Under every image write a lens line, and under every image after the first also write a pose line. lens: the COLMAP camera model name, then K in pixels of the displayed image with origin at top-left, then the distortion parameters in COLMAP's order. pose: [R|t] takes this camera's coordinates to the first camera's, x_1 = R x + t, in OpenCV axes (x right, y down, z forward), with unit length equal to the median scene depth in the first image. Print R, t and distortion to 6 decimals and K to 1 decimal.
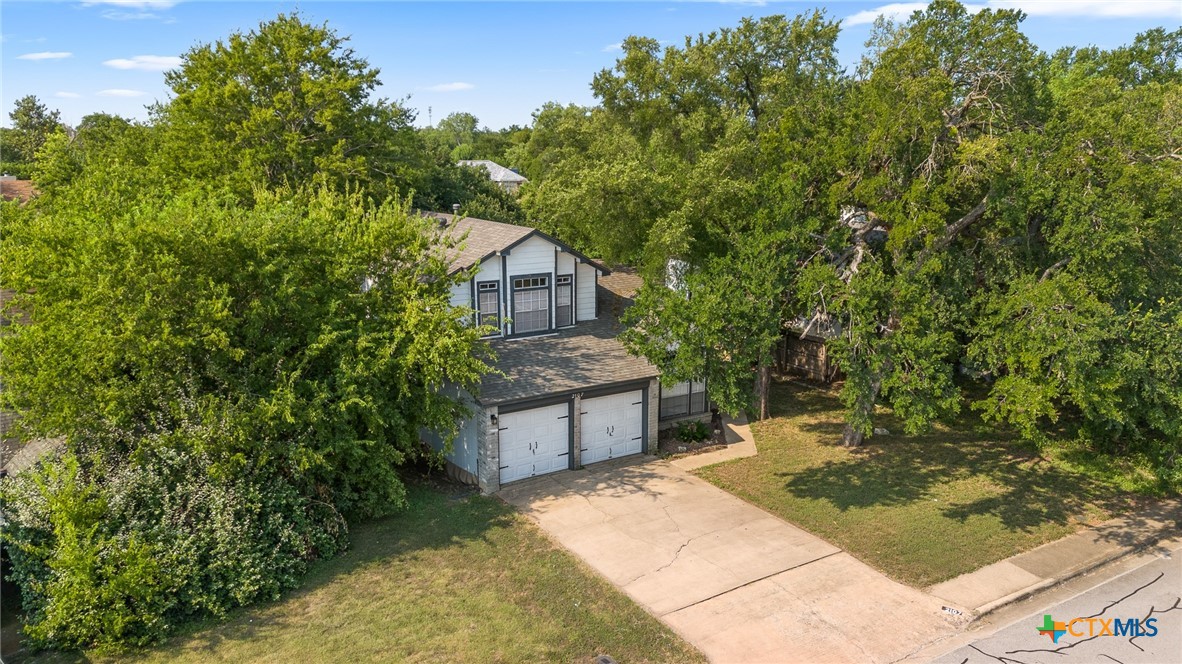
lens RADIAL K [[869.9, 0, 587.9], [0, 869.9, 336.2], [0, 0, 1]] dist [0.069893, -0.035627]
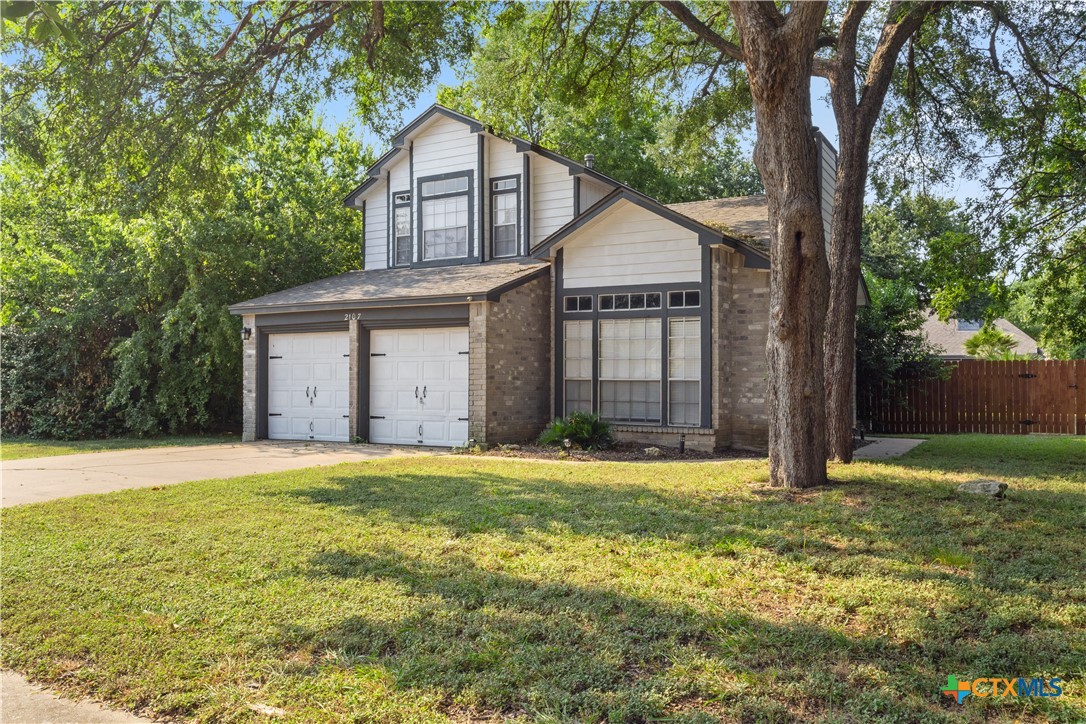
lens RADIAL K [[868.3, 0, 540.5], [0, 868.3, 363.9], [0, 0, 1]] dist [-0.012010, -0.000428]
pose [[0.456210, -0.026661, -0.889473, 0.666950], [-0.191257, 0.973254, -0.127267, 0.171002], [0.869076, 0.228178, 0.438909, 0.937519]]
